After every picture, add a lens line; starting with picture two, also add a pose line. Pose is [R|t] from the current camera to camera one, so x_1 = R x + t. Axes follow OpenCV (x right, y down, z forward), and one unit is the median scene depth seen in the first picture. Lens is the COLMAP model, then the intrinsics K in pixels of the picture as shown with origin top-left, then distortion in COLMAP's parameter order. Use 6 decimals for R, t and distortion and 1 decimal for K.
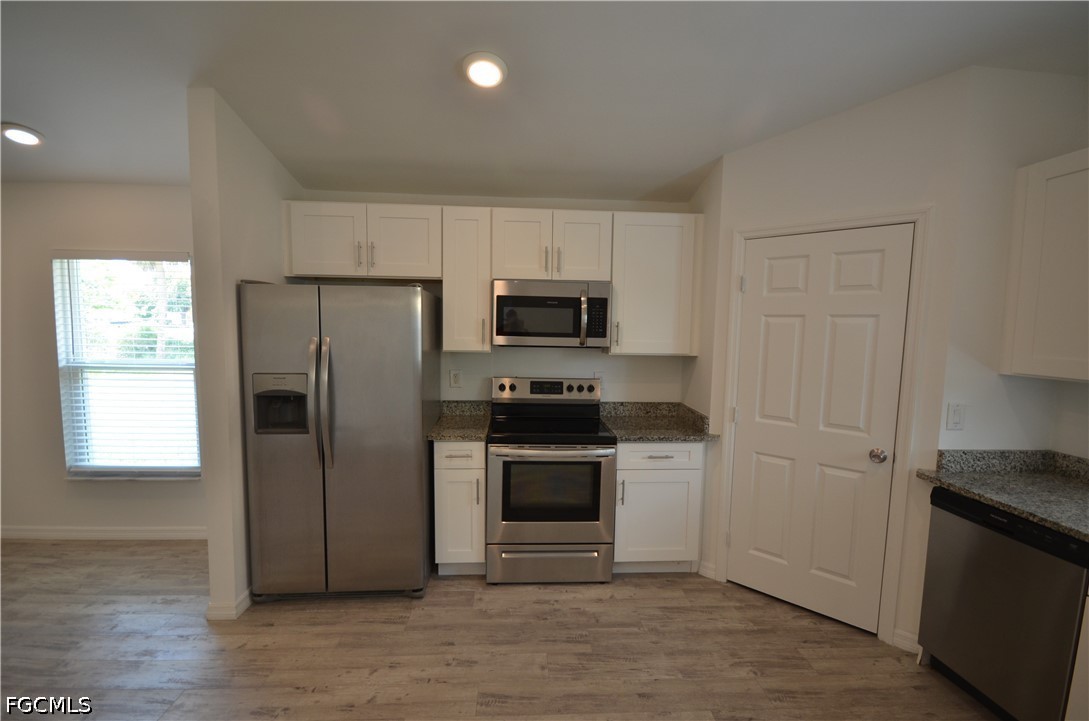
lens RADIAL K [[474.7, 0, 540.9], [0, 474.7, 365.5], [0, 0, 1]] dist [-0.003643, -0.003079]
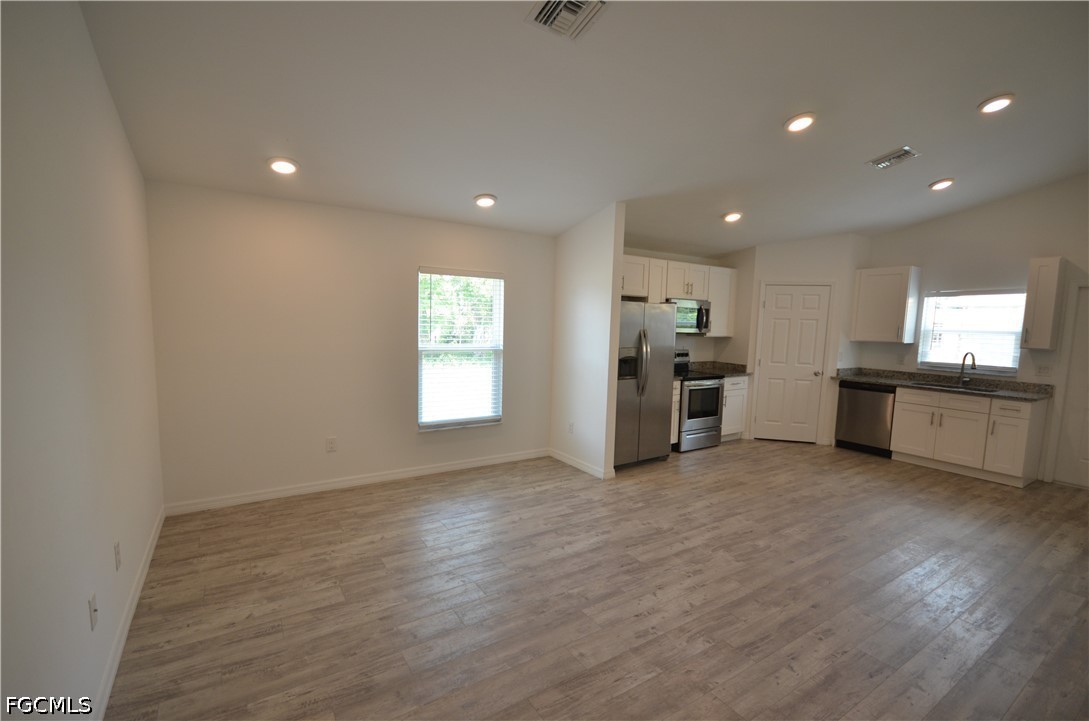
lens RADIAL K [[474.7, 0, 534.4], [0, 474.7, 366.5], [0, 0, 1]] dist [-0.003643, -0.003079]
pose [[0.871938, -0.041730, 0.487834, -1.645215], [0.028321, 0.998992, 0.034836, 0.014143], [-0.488796, -0.016559, 0.872241, -0.446140]]
